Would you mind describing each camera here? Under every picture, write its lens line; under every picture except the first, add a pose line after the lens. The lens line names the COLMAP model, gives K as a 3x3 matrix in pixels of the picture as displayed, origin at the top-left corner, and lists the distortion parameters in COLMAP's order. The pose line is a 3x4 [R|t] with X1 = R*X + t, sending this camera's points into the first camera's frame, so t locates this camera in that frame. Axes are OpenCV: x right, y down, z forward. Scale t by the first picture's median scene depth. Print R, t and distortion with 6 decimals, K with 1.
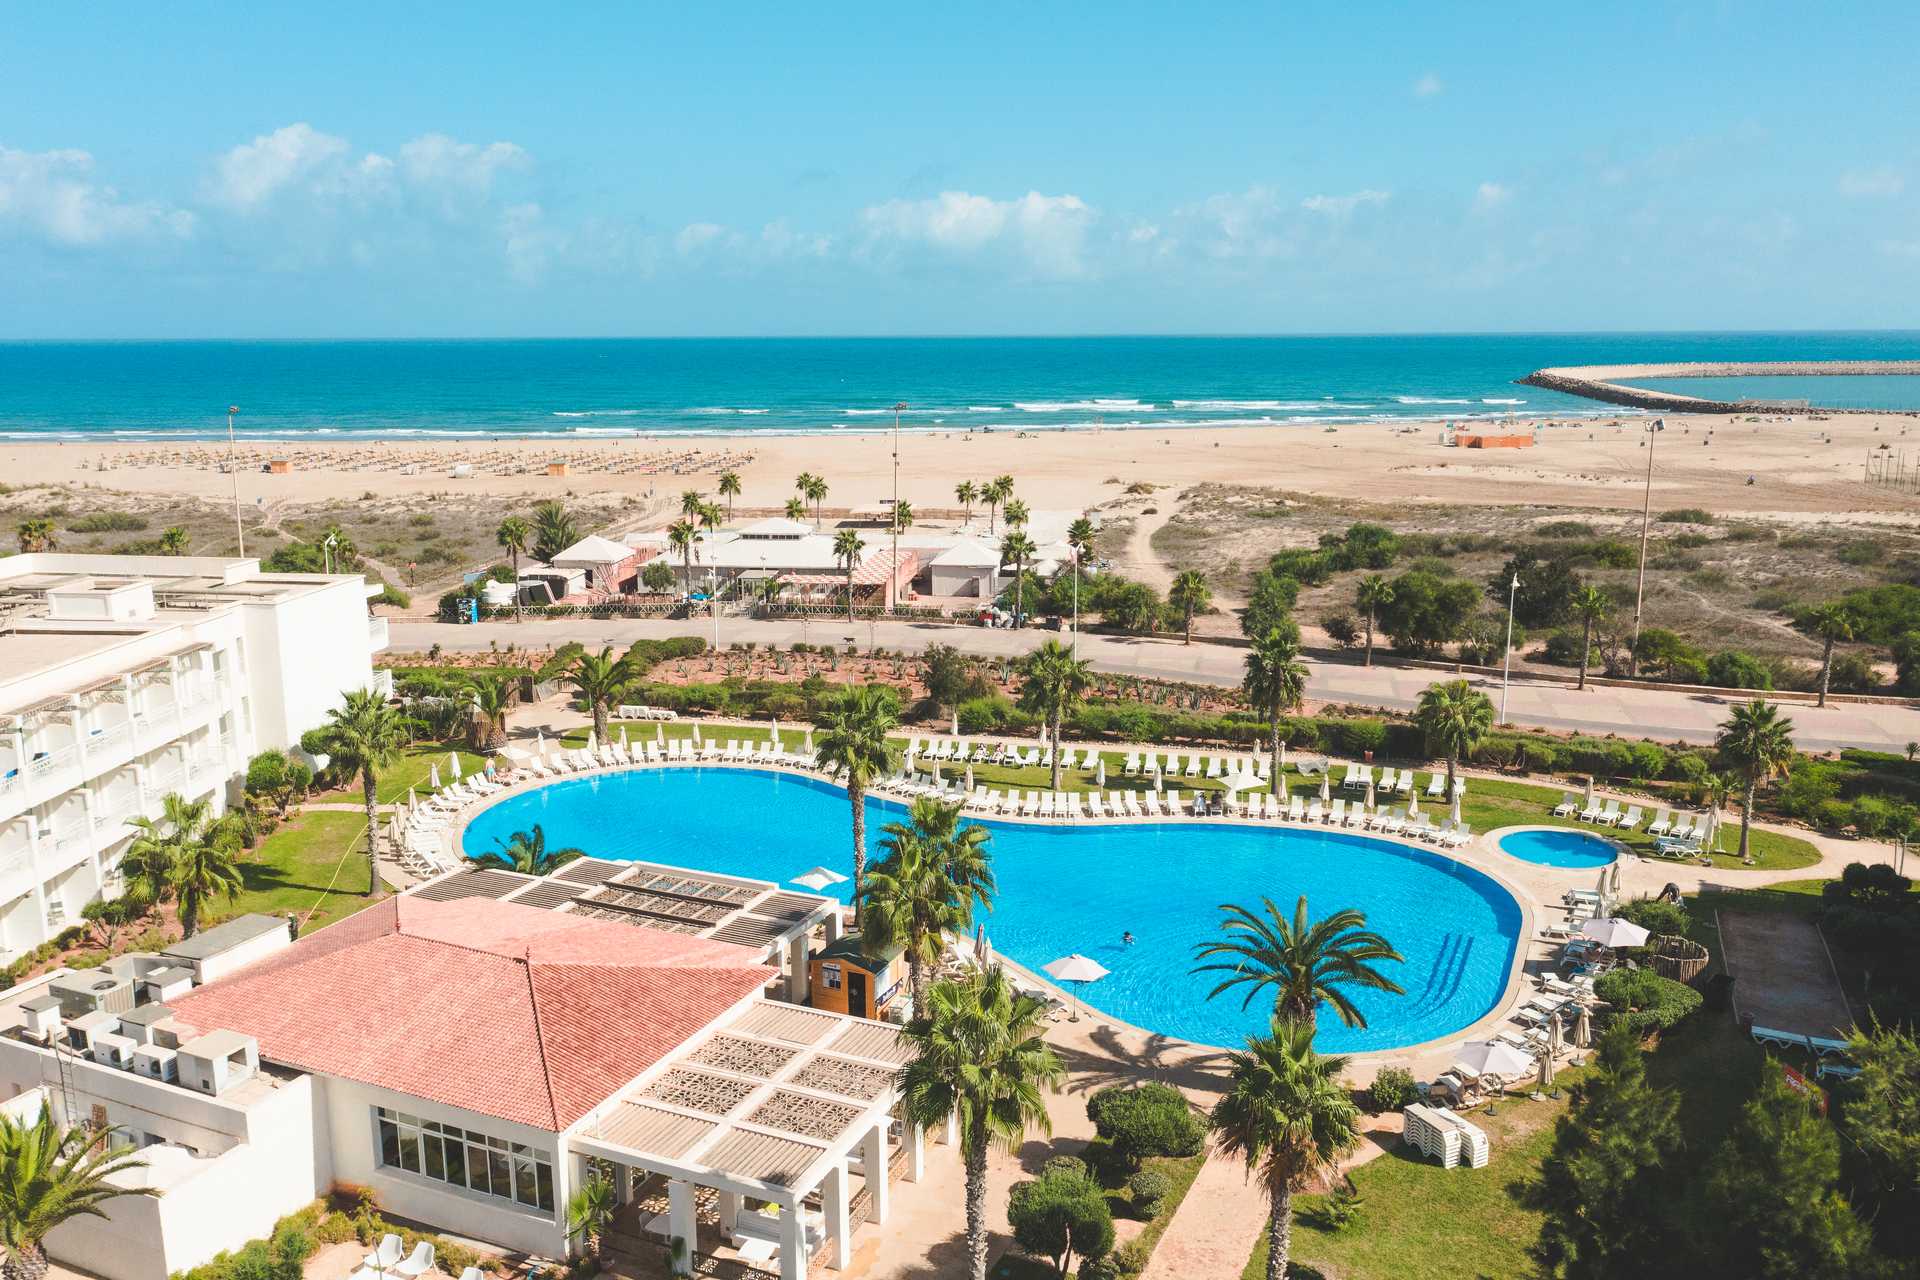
lens RADIAL K [[1557.1, 0, 960.0], [0, 1557.1, 640.0], [0, 0, 1]] dist [0.006944, 0.006250]
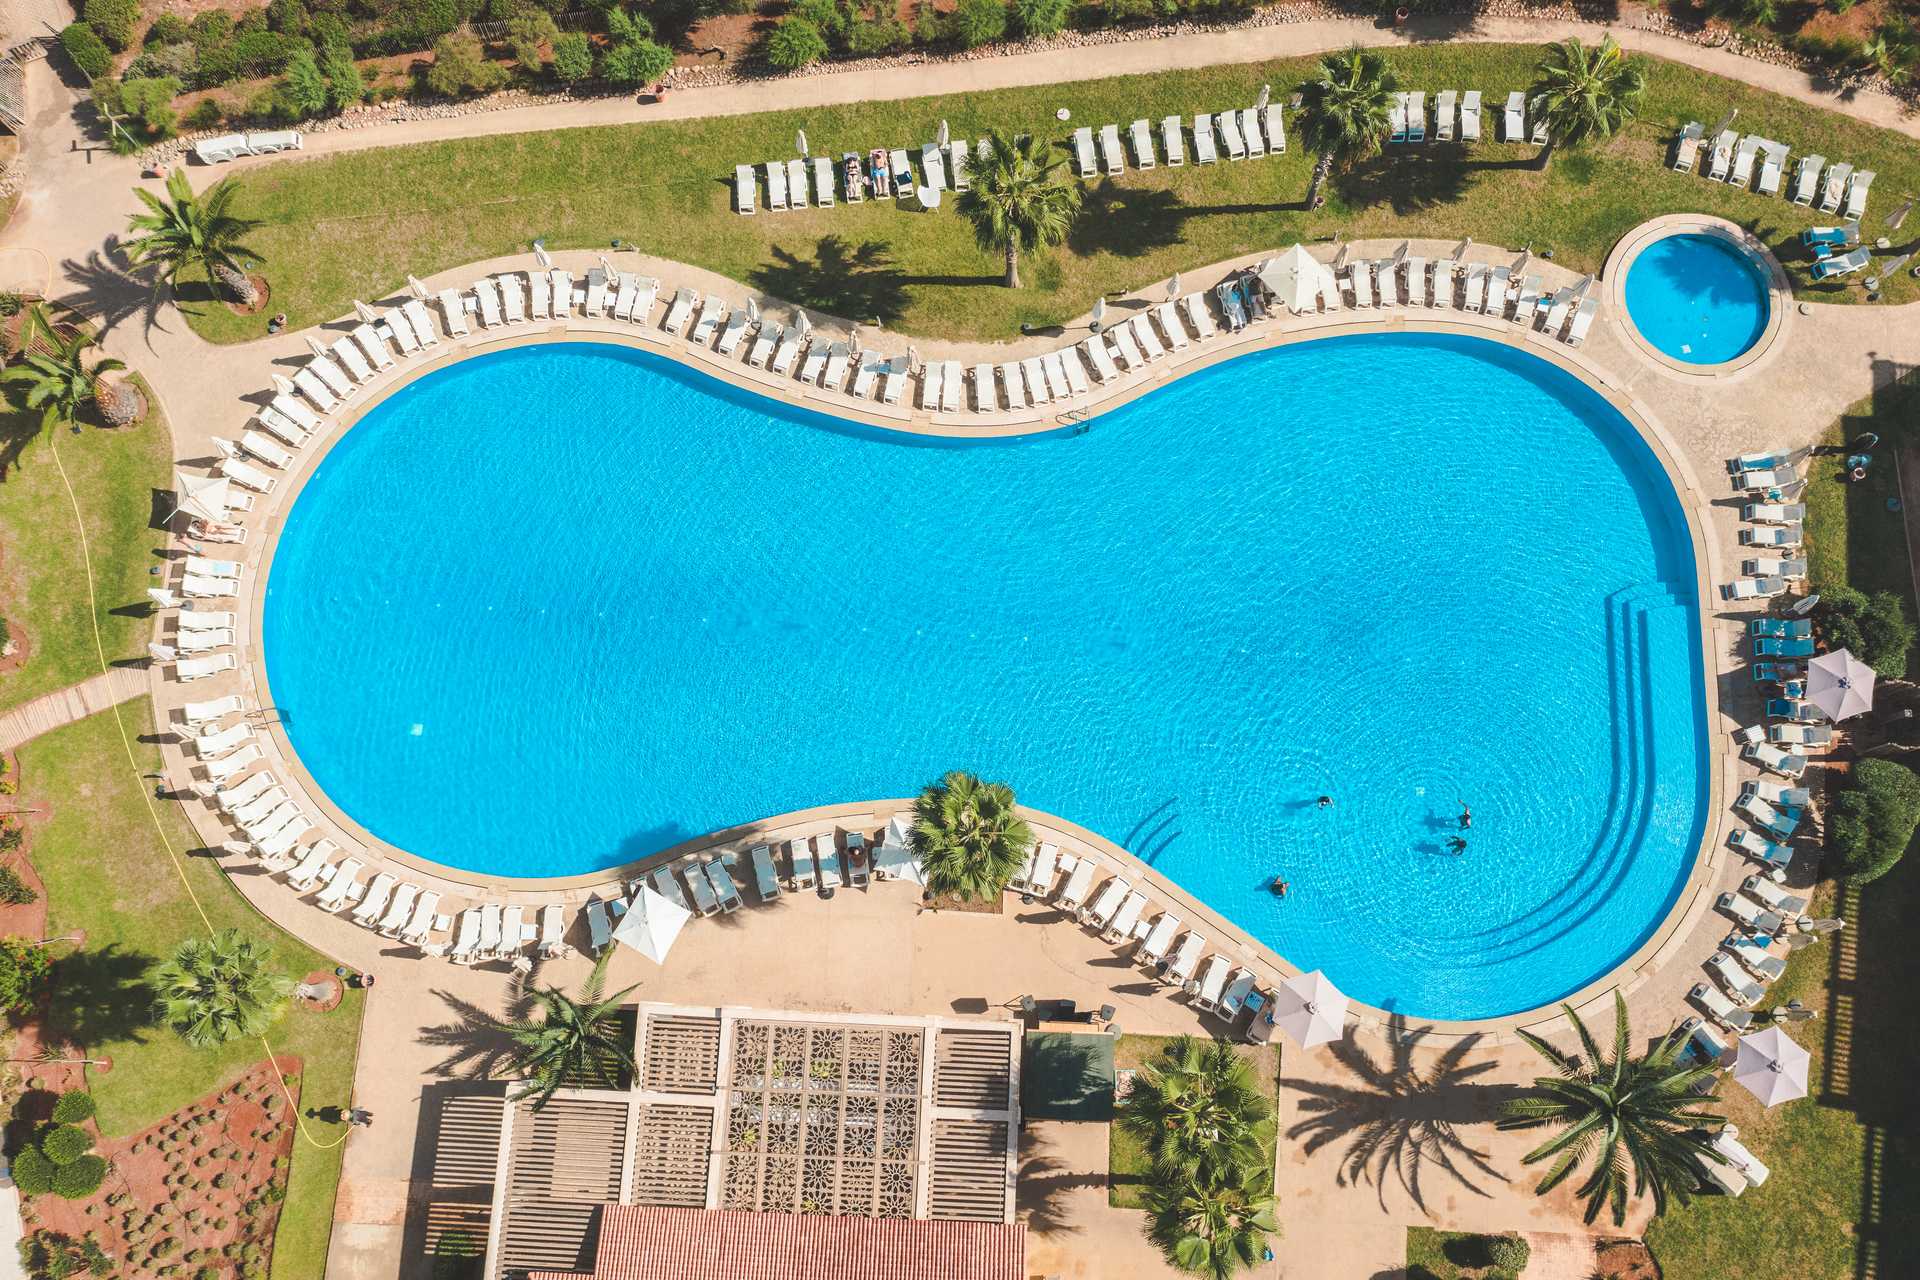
lens RADIAL K [[1557.1, 0, 960.0], [0, 1557.1, 640.0], [0, 0, 1]] dist [0.006944, 0.006250]
pose [[0.931693, -0.352551, 0.087500, -0.070369], [0.079503, 0.432955, 0.897903, -0.421034], [-0.354440, -0.829613, 0.431409, 0.529709]]
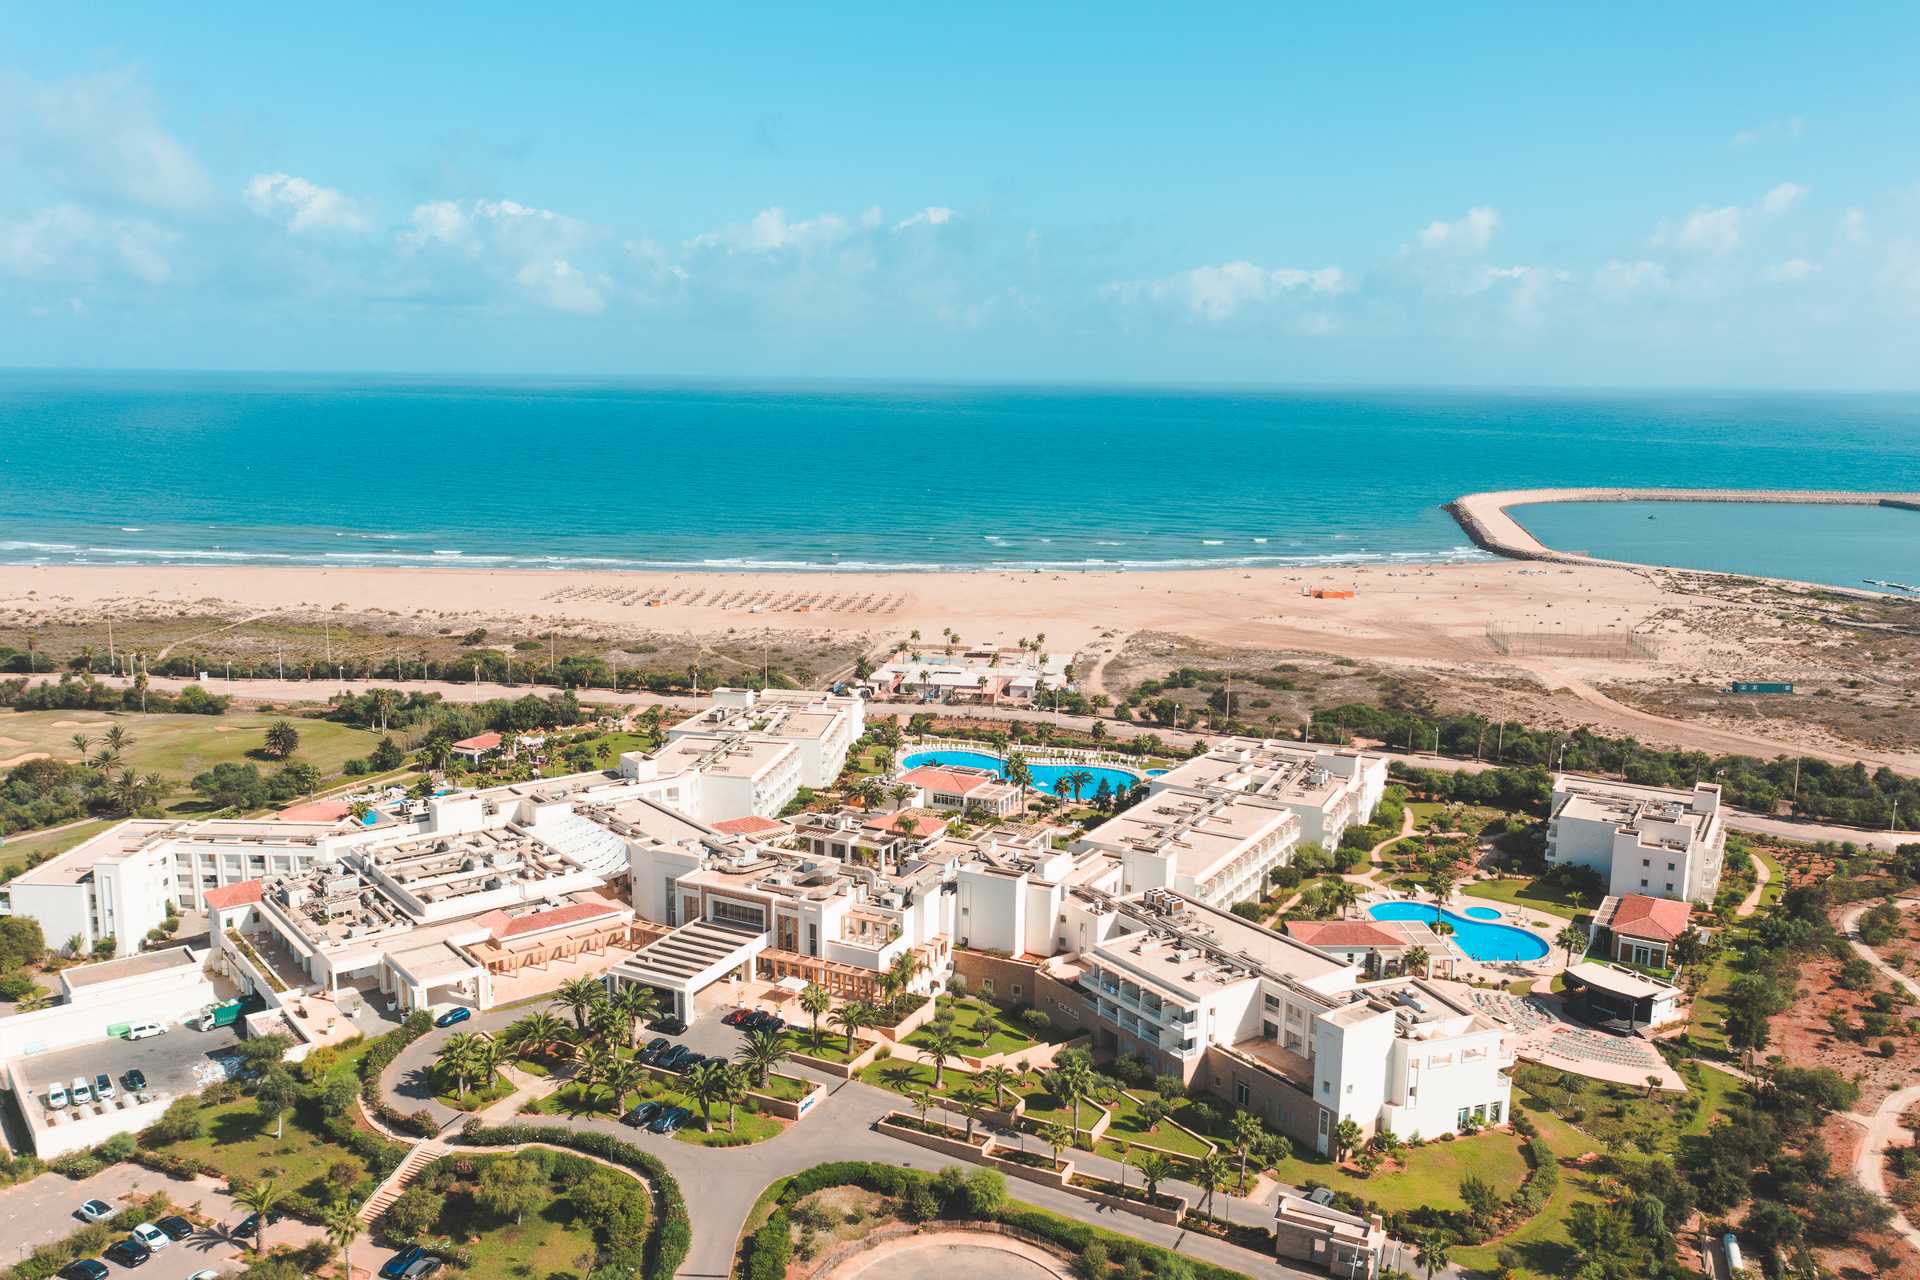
lens RADIAL K [[1557.1, 0, 960.0], [0, 1557.1, 640.0], [0, 0, 1]] dist [0.006944, 0.006250]
pose [[0.999138, 0.023616, -0.034132, -0.023576], [-0.024430, 0.999422, -0.023626, -0.098842], [0.033554, 0.024440, 0.999138, -2.770754]]
